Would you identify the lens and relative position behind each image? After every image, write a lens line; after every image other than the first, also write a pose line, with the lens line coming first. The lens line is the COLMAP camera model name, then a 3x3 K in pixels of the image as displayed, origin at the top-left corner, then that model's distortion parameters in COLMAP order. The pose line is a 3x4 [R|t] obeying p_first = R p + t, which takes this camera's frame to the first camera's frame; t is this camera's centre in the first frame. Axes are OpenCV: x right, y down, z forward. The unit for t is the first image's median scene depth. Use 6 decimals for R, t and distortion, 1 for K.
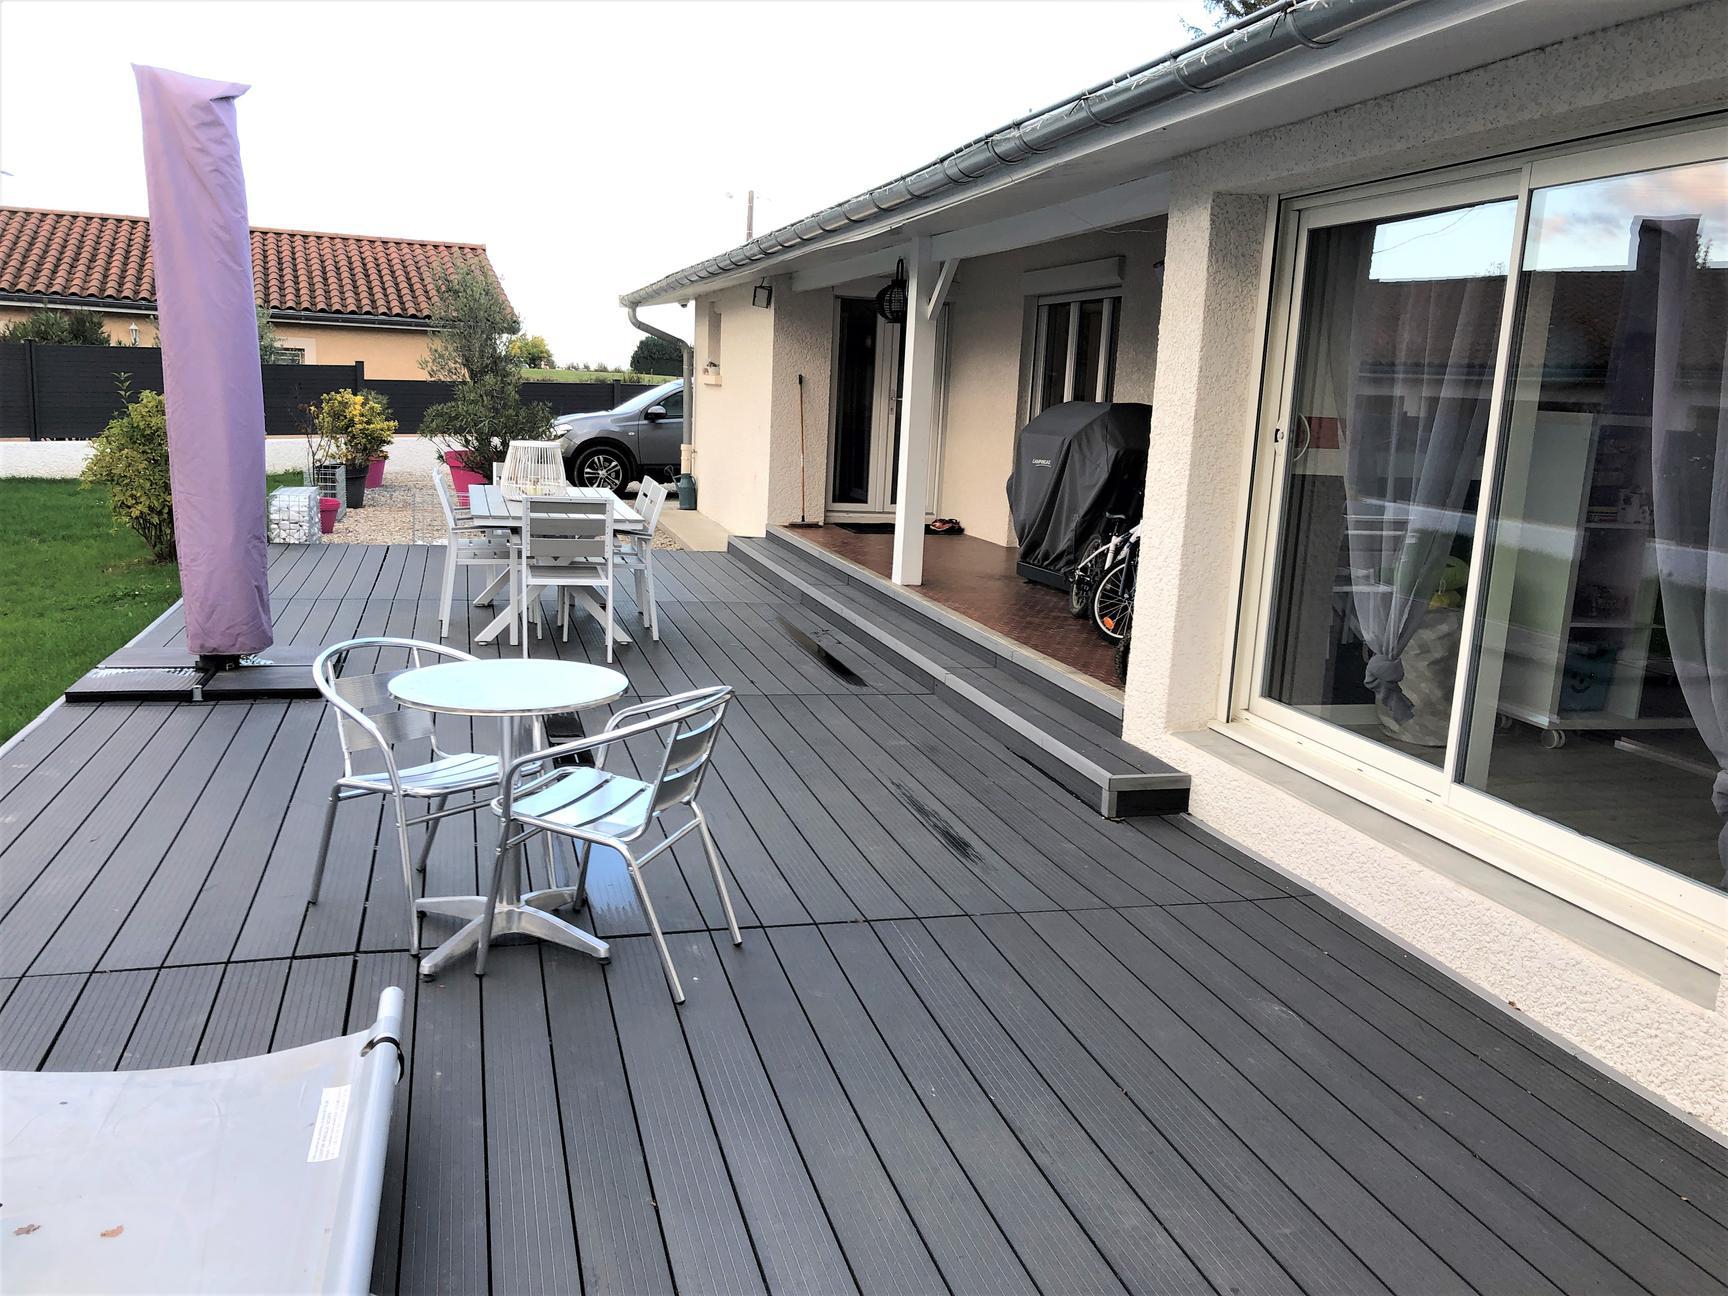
lens RADIAL K [[1403.0, 0, 869.7], [0, 1403.0, 660.6], [0, 0, 1]] dist [0.020620, -0.057359]
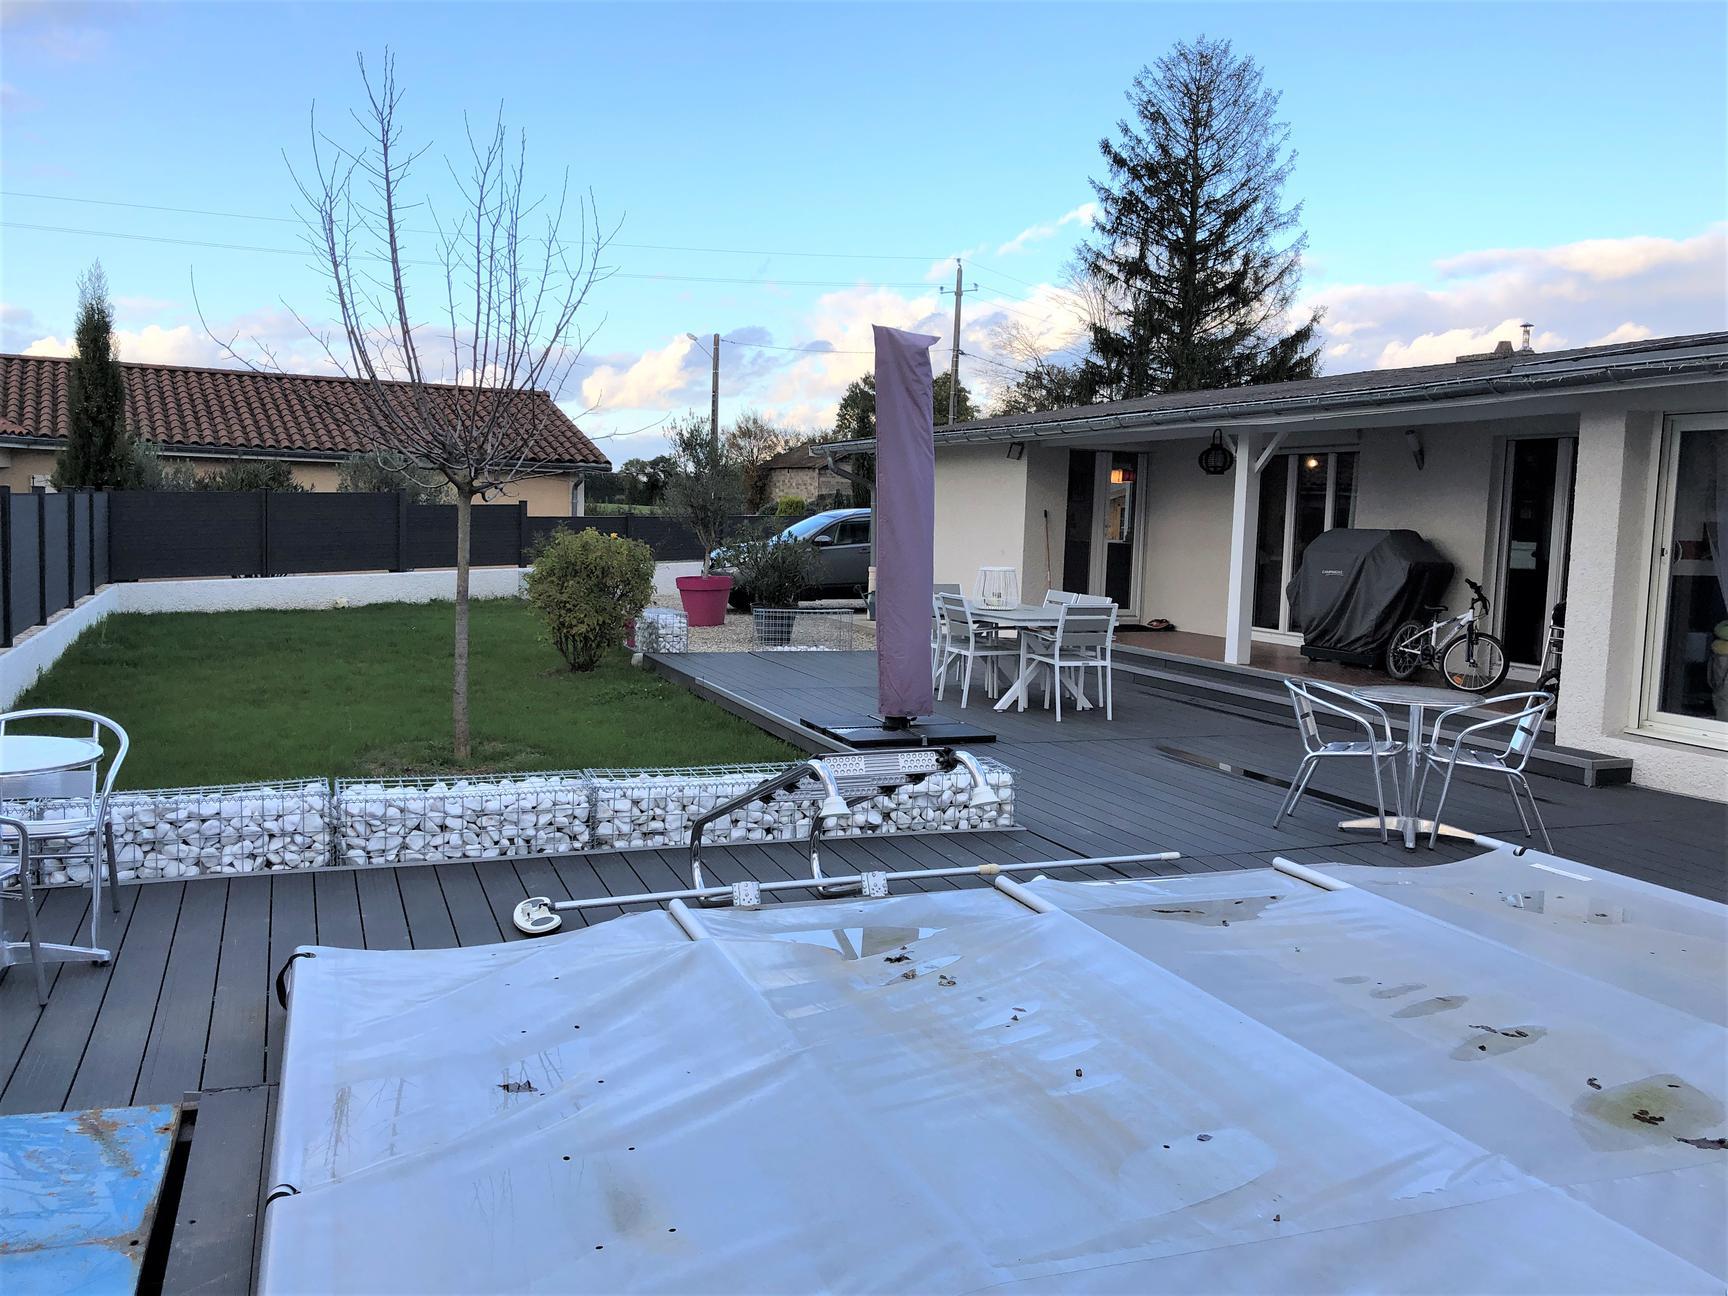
lens RADIAL K [[1406.8, 0, 834.7], [0, 1406.8, 646.6], [0, 0, 1]] dist [0.033823, -0.076845]
pose [[0.995835, -0.027648, 0.086877, -0.343624], [0.035612, 0.995168, -0.091496, 0.028329], [-0.083928, 0.094209, 0.992008, -0.231007]]
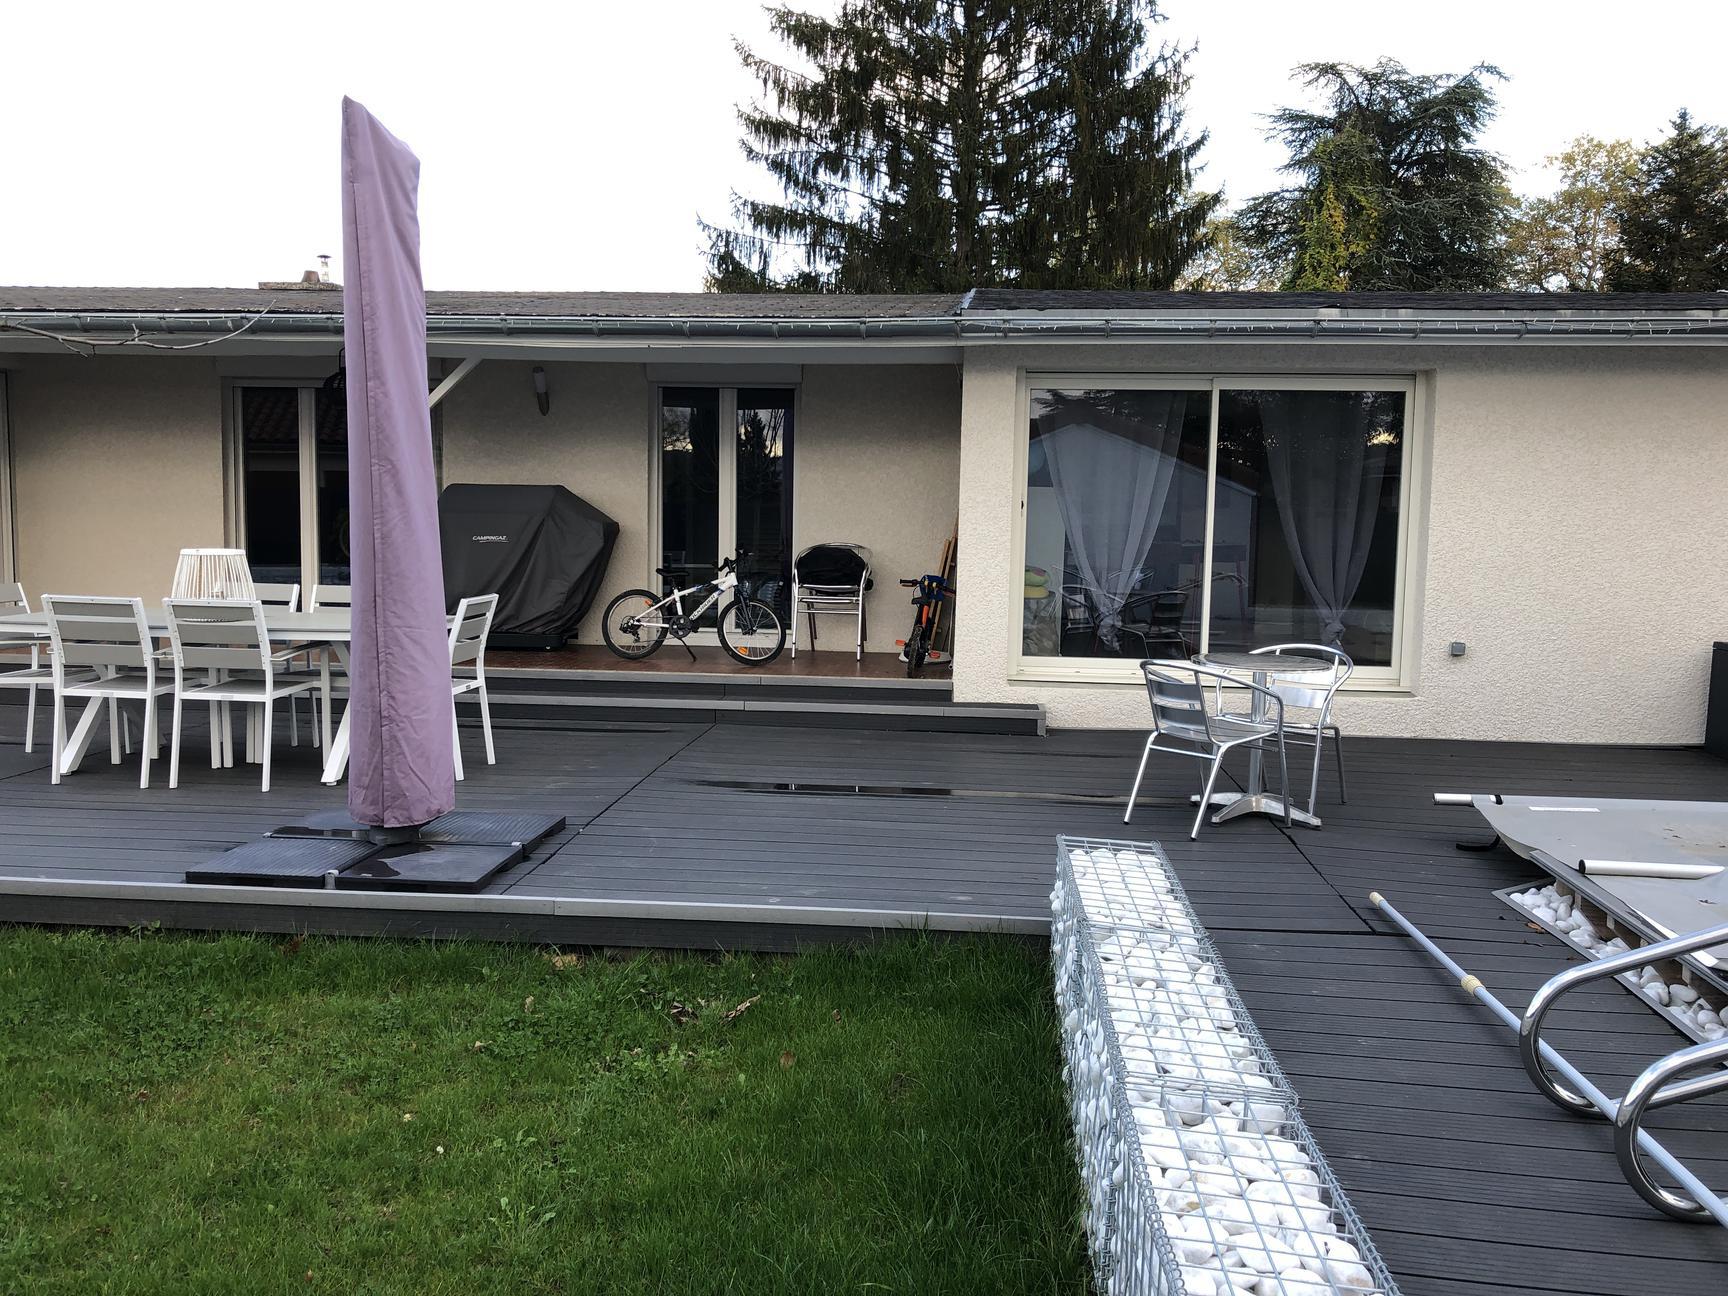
lens RADIAL K [[1377.1, 0, 857.2], [0, 1377.1, 643.1], [0, 0, 1]] dist [0.060361, 0.000908]
pose [[0.374576, -0.120241, 0.919367, -0.559393], [0.166381, 0.984177, 0.060929, -0.054964], [-0.912146, 0.130143, 0.388655, 0.223469]]
